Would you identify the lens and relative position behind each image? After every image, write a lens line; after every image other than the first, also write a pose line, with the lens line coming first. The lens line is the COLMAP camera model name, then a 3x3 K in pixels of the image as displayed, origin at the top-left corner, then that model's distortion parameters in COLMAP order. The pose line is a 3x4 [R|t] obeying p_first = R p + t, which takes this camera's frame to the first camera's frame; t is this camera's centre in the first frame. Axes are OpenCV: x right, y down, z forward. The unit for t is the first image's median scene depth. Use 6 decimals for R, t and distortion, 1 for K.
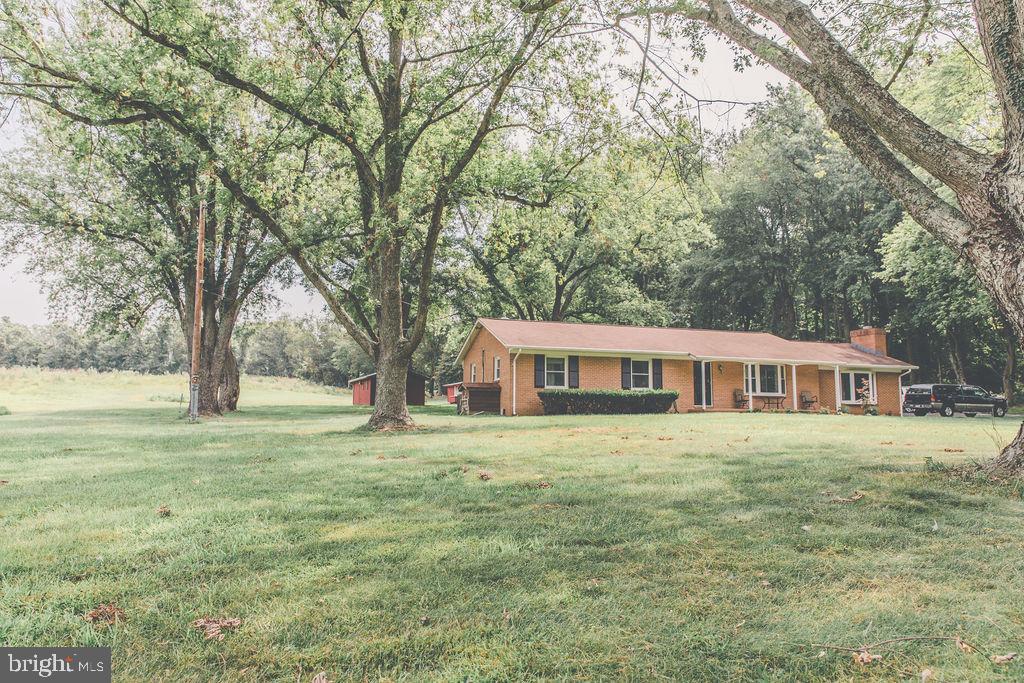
lens RADIAL K [[675.0, 0, 512.0], [0, 675.0, 341.5], [0, 0, 1]] dist [0.005087, 0.000851]
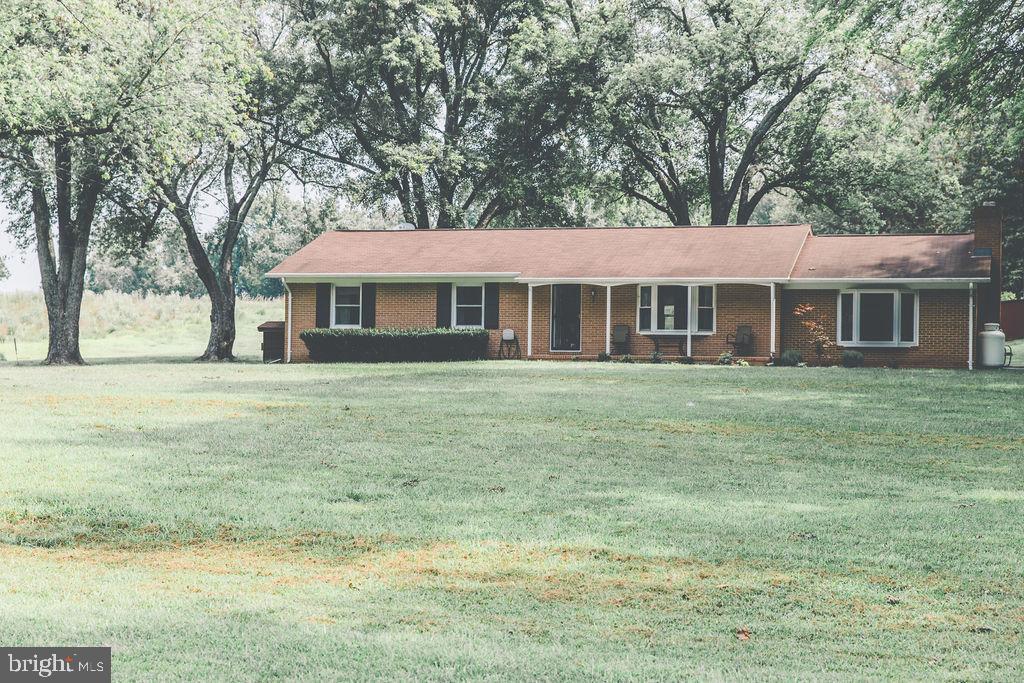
lens RADIAL K [[1666.0, 0, 512.0], [0, 1666.0, 341.5], [0, 0, 1]] dist [0.034217, 0.039065]
pose [[0.827250, -0.007055, -0.561789, 1.215894], [0.053463, 0.996372, 0.066212, -0.026959], [0.559284, -0.084808, 0.824627, -0.405082]]
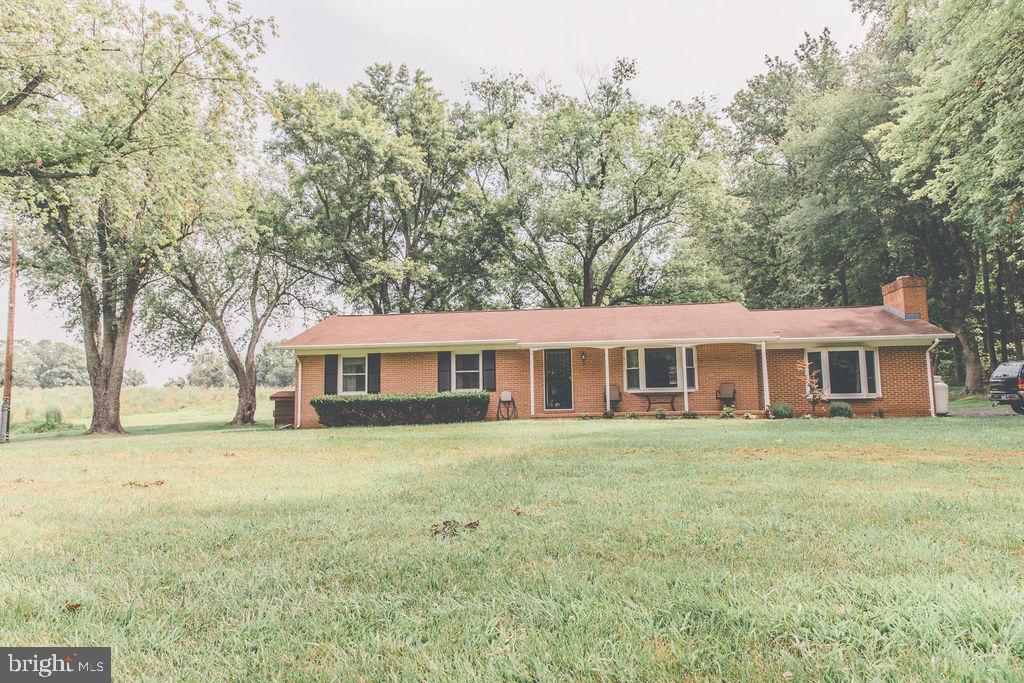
lens RADIAL K [[705.3, 0, 512.0], [0, 705.3, 341.5], [0, 0, 1]] dist [0.025190, -0.000388]
pose [[0.909732, -0.068336, -0.409535, 0.582096], [0.067953, 0.997568, -0.015508, 0.030691], [0.409598, -0.013720, 0.912163, 0.286838]]
